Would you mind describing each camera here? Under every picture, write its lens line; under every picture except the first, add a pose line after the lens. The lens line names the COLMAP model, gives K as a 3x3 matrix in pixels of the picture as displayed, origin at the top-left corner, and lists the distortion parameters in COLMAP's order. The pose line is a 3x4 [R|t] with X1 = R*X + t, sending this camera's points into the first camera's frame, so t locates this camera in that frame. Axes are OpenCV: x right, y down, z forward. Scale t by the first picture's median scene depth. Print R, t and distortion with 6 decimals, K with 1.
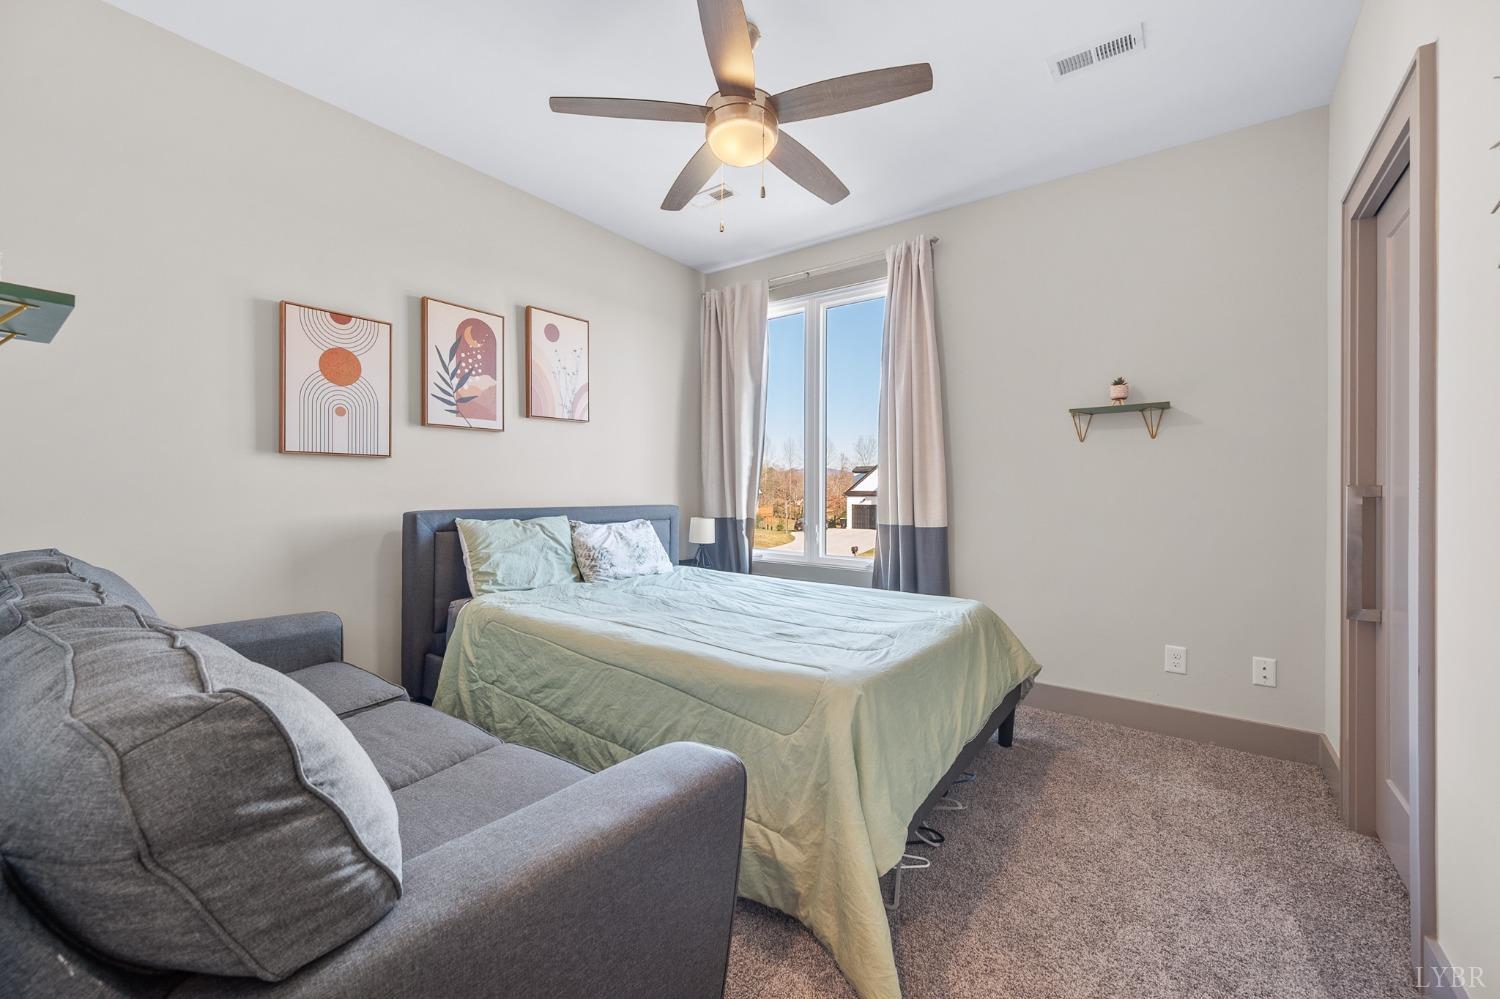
lens RADIAL K [[592.0, 0, 744.1], [0, 592.0, 491.7], [0, 0, 1]] dist [0.000126, -0.000082]
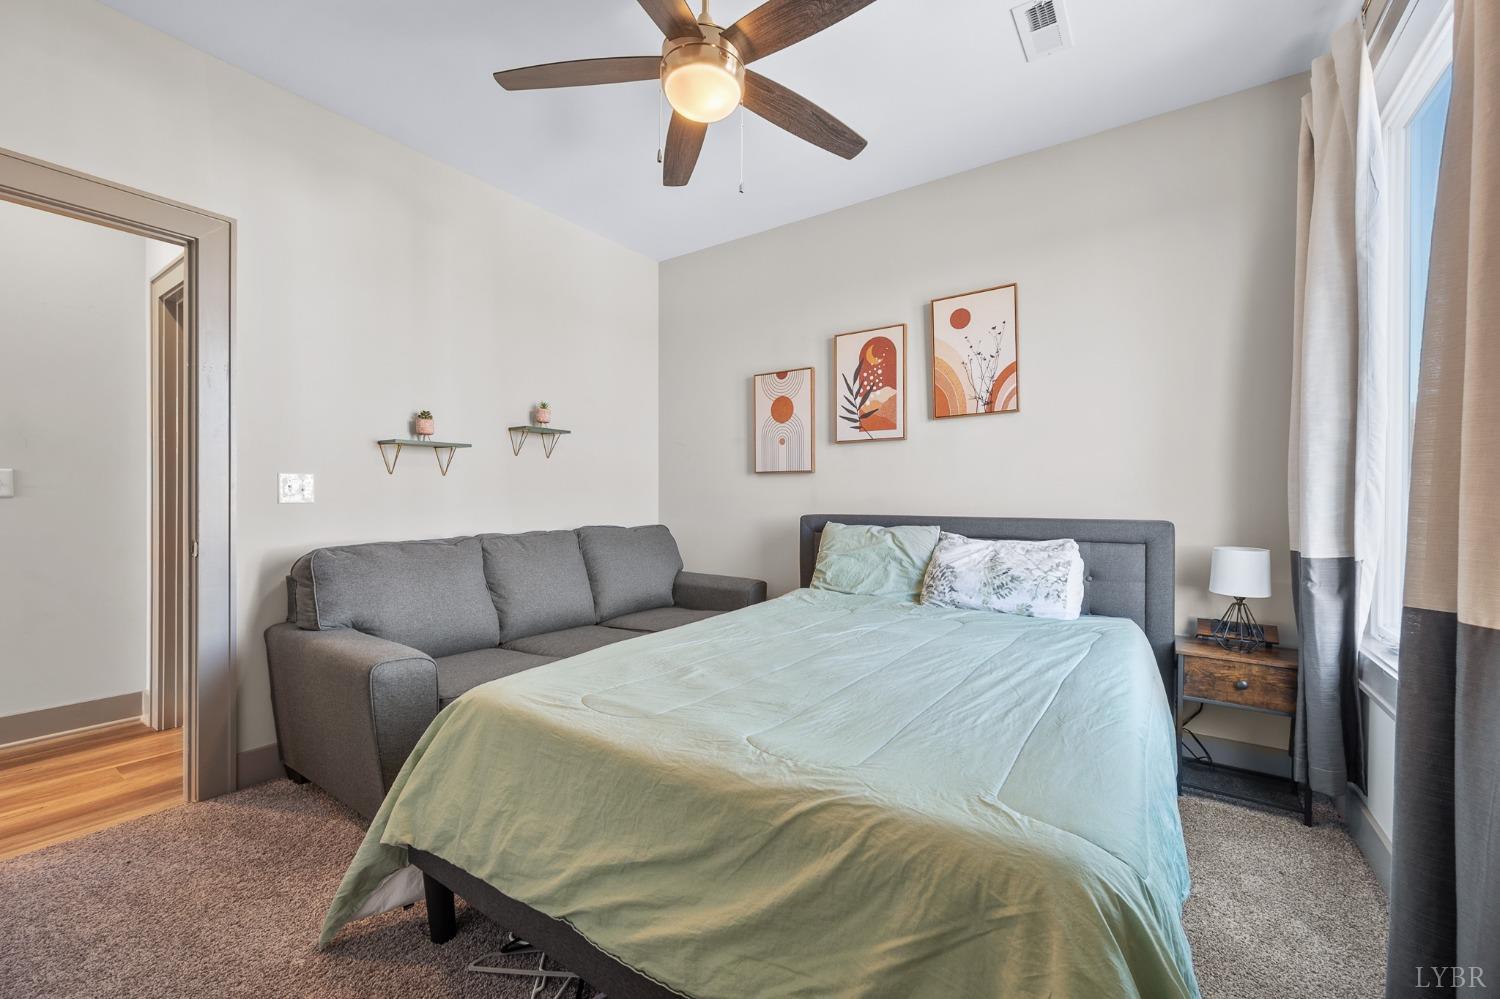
lens RADIAL K [[592.0, 0, 744.3], [0, 592.0, 501.0], [0, 0, 1]] dist [0.000126, -0.000082]
pose [[0.048490, -0.000436, -0.998824, 0.612397], [-0.005558, 0.999984, -0.000707, 0.005951], [0.998808, 0.005586, 0.048487, 0.724301]]
